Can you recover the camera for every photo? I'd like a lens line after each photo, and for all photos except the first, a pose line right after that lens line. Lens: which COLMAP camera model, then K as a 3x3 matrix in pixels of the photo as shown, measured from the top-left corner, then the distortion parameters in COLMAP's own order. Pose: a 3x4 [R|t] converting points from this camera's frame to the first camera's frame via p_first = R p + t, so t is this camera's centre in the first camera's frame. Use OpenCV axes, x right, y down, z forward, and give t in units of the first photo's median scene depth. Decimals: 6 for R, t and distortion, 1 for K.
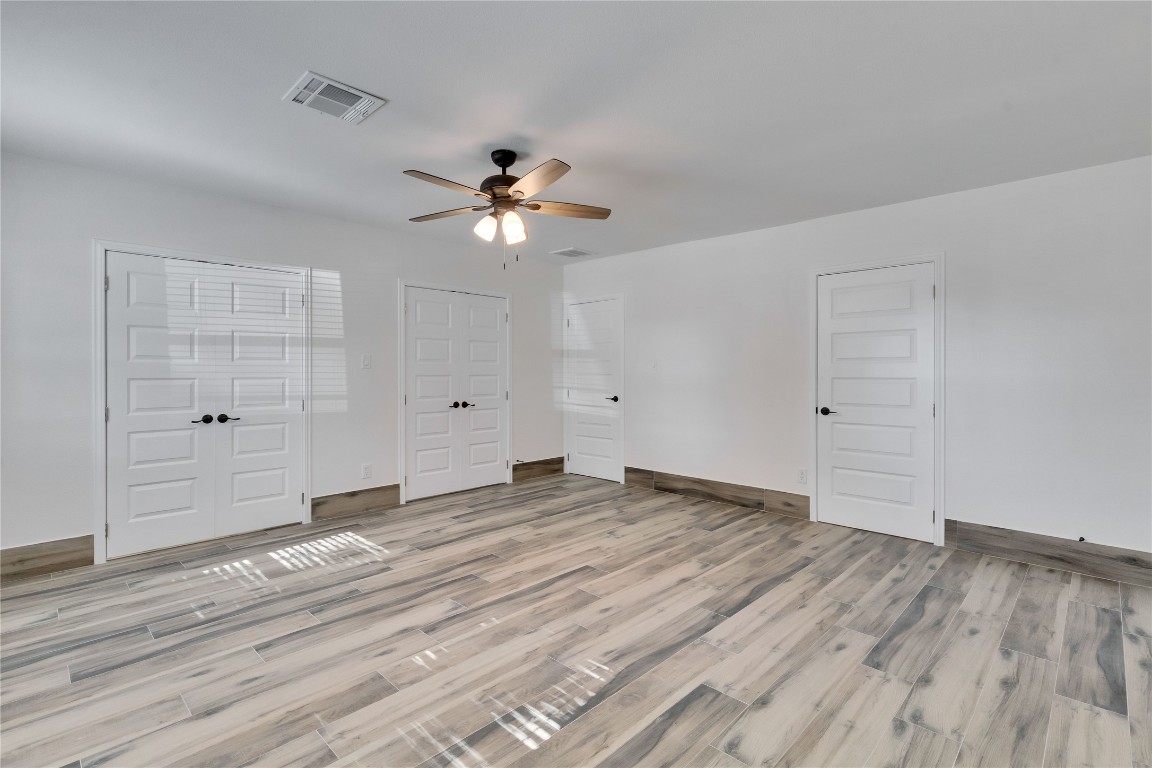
lens RADIAL K [[519.5, 0, 583.3], [0, 519.5, 377.6], [0, 0, 1]] dist [0.012050, -0.003586]
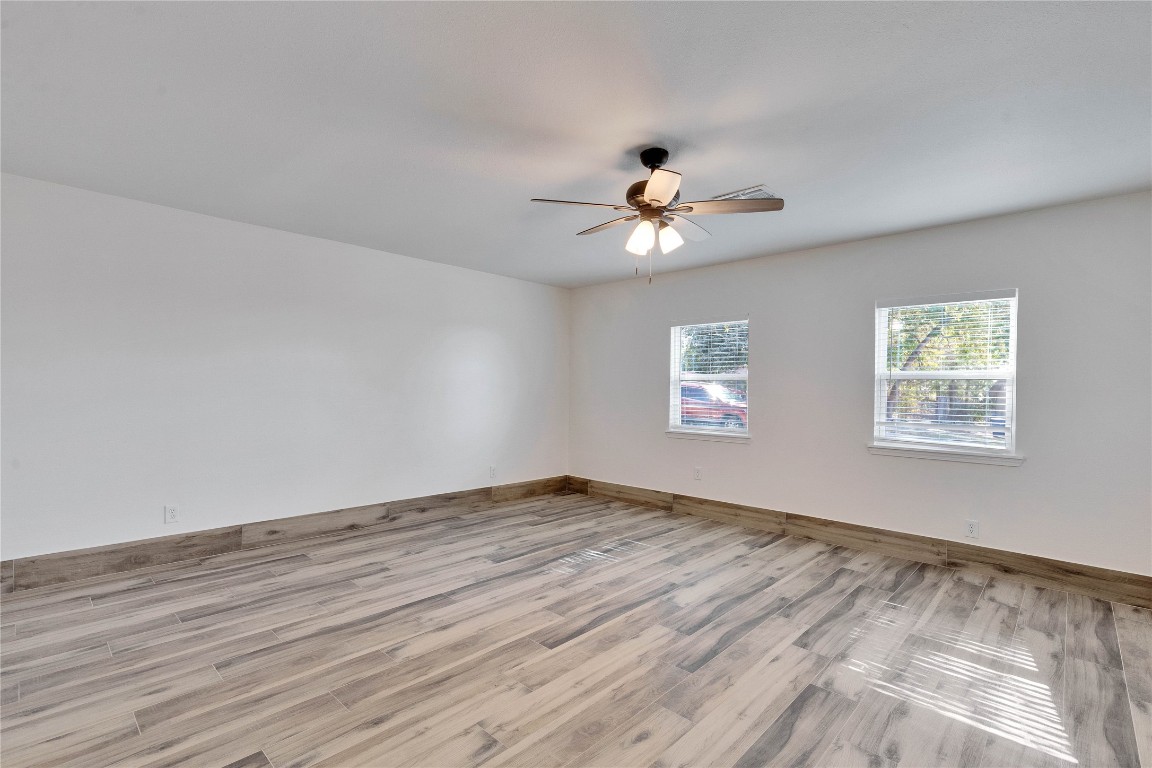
lens RADIAL K [[519.5, 0, 584.2], [0, 519.5, 383.8], [0, 0, 1]] dist [0.012050, -0.003586]
pose [[-0.999781, -0.015419, -0.014168, -0.027236], [-0.015406, 0.999881, -0.001052, -0.031216], [0.014183, -0.000834, -0.999899, 1.956913]]
